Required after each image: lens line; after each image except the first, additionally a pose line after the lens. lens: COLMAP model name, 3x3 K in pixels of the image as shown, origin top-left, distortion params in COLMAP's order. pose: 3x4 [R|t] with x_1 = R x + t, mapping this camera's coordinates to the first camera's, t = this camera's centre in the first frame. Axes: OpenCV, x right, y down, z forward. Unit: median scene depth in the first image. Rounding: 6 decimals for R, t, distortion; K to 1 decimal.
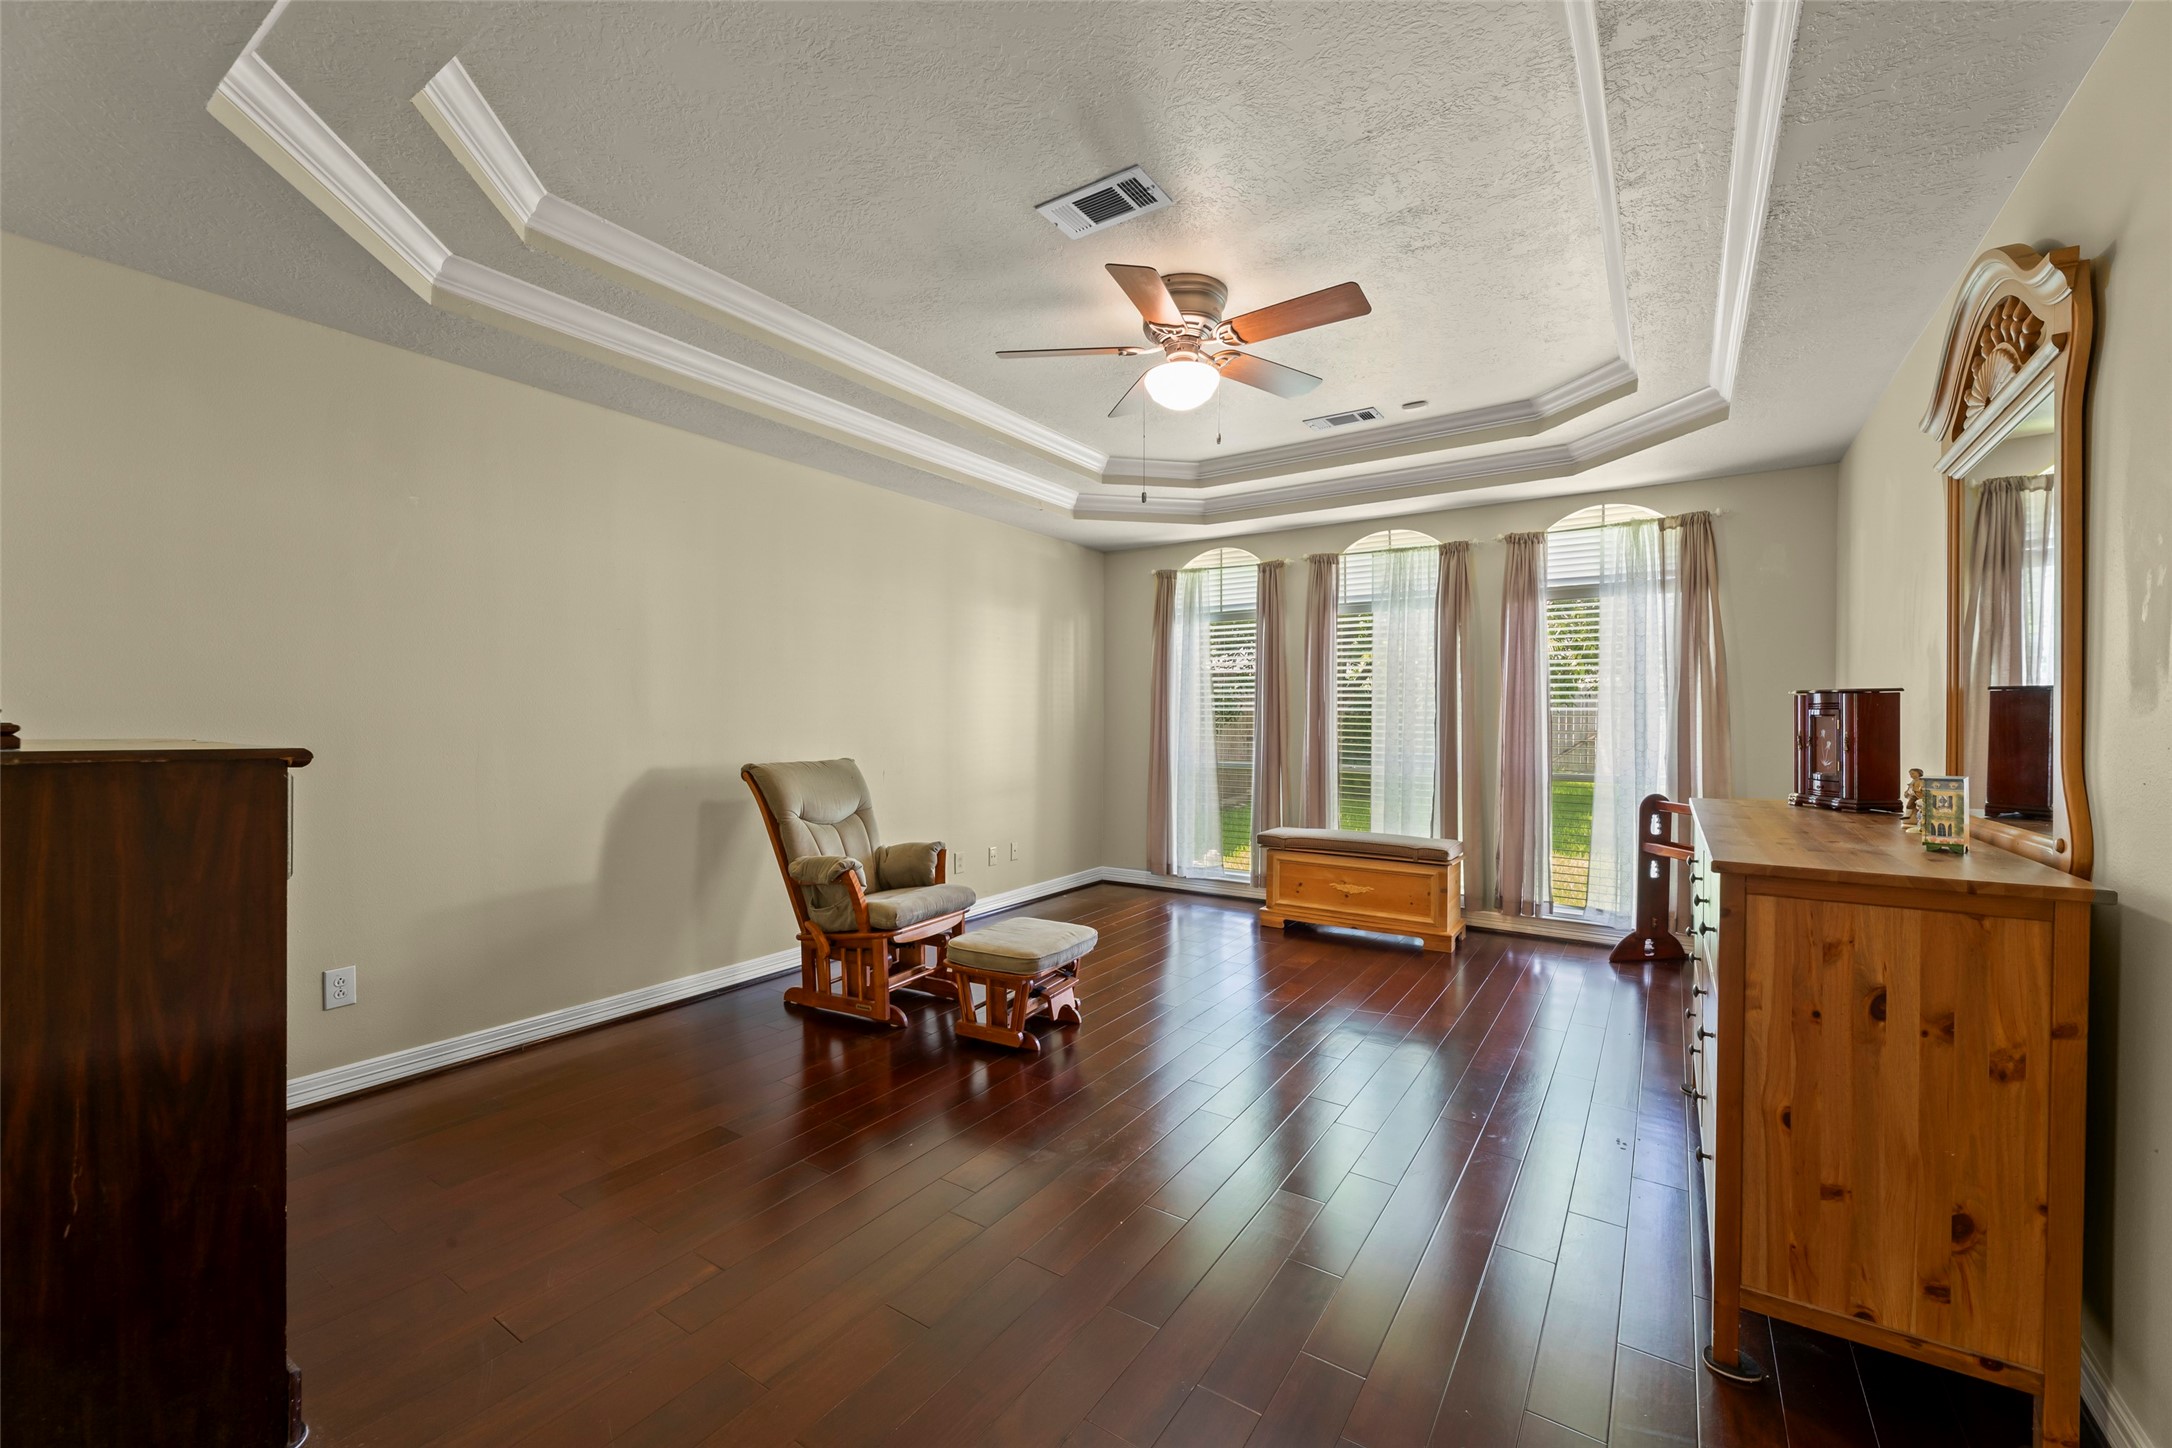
lens RADIAL K [[889.4, 0, 1083.5], [0, 889.4, 725.9], [0, 0, 1]] dist [0.001256, -0.000598]
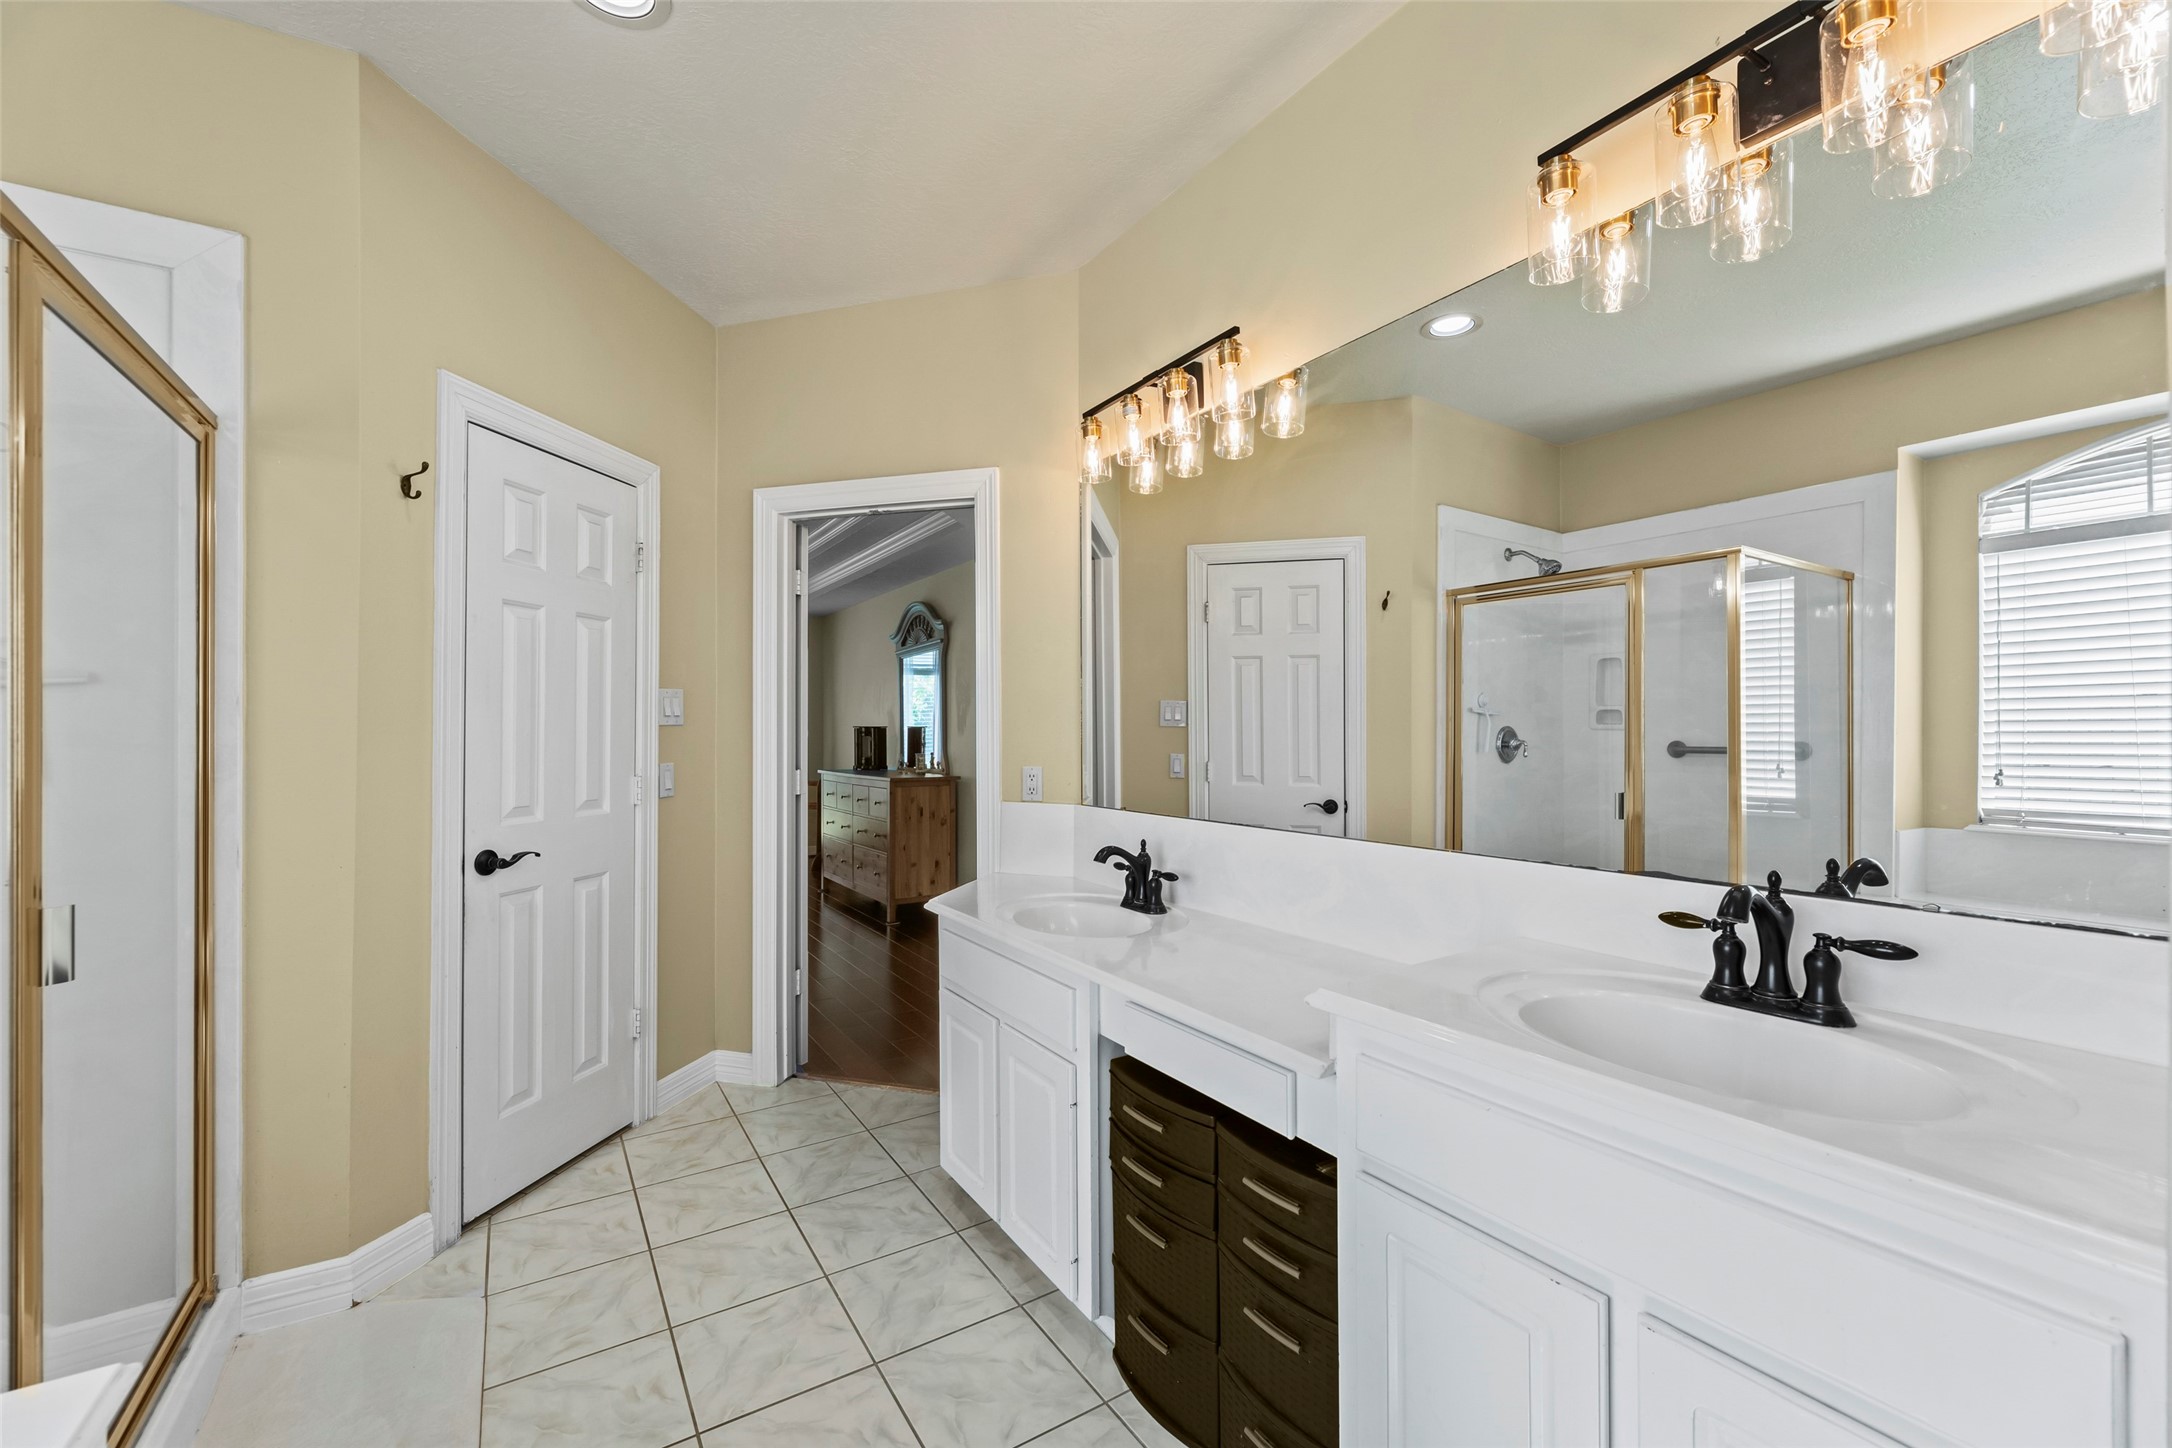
lens RADIAL K [[889.4, 0, 1086.3], [0, 889.4, 733.3], [0, 0, 1]] dist [0.001256, -0.000598]
pose [[0.399351, 0.006454, 0.916775, -2.241176], [0.007469, 0.999919, -0.010293, 0.023358], [-0.916768, 0.010958, 0.399271, -1.128647]]
